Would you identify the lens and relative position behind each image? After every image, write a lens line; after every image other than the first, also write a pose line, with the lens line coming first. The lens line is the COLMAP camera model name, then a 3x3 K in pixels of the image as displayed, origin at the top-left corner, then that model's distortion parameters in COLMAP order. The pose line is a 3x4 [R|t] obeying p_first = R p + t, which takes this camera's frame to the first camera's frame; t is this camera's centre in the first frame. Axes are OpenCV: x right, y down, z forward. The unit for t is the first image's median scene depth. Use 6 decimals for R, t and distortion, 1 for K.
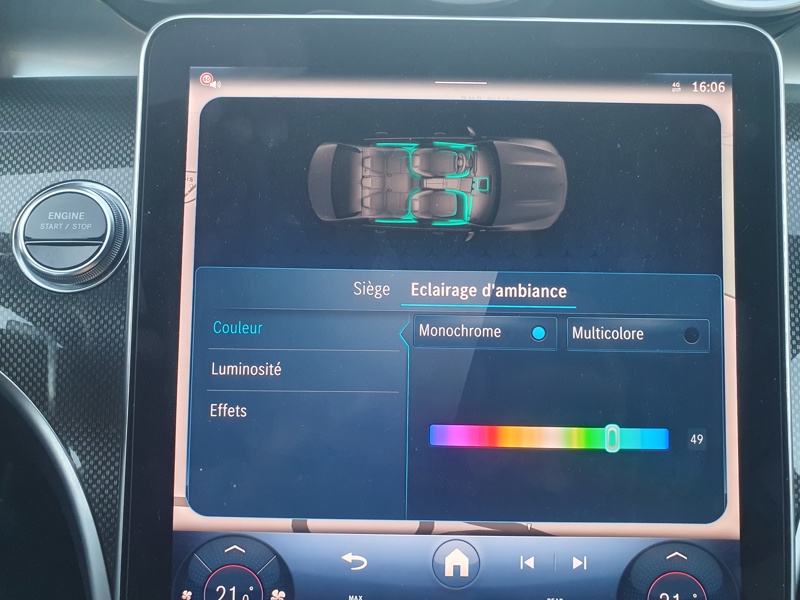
lens RADIAL K [[679.0, 0, 400.0], [0, 679.0, 300.0], [0, 0, 1]] dist [-0.051359, 0.085278]
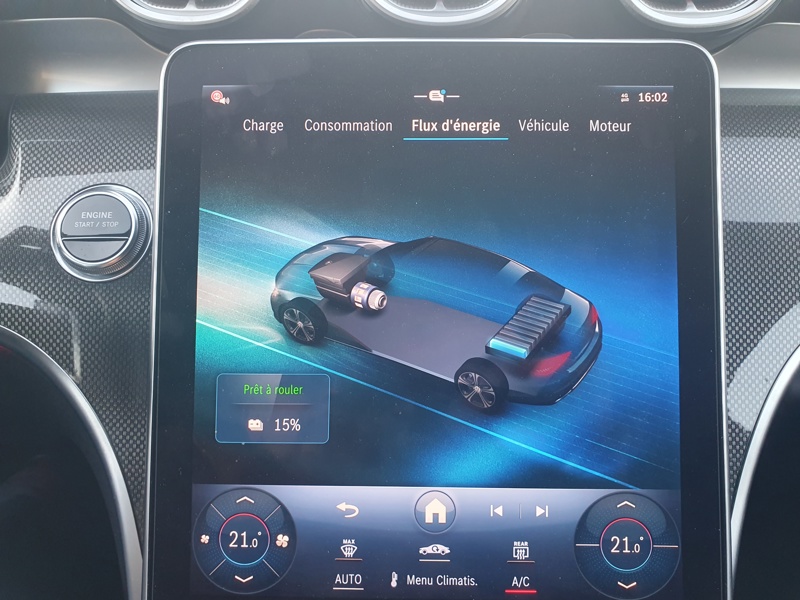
lens RADIAL K [[672.7, 0, 396.0], [0, 672.7, 299.5], [0, 0, 1]] dist [-0.062318, 0.102776]
pose [[0.999812, -0.007547, -0.017851, 0.034634], [0.007675, 0.999945, 0.007127, 0.014914], [0.017797, -0.007263, 0.999815, -0.131390]]
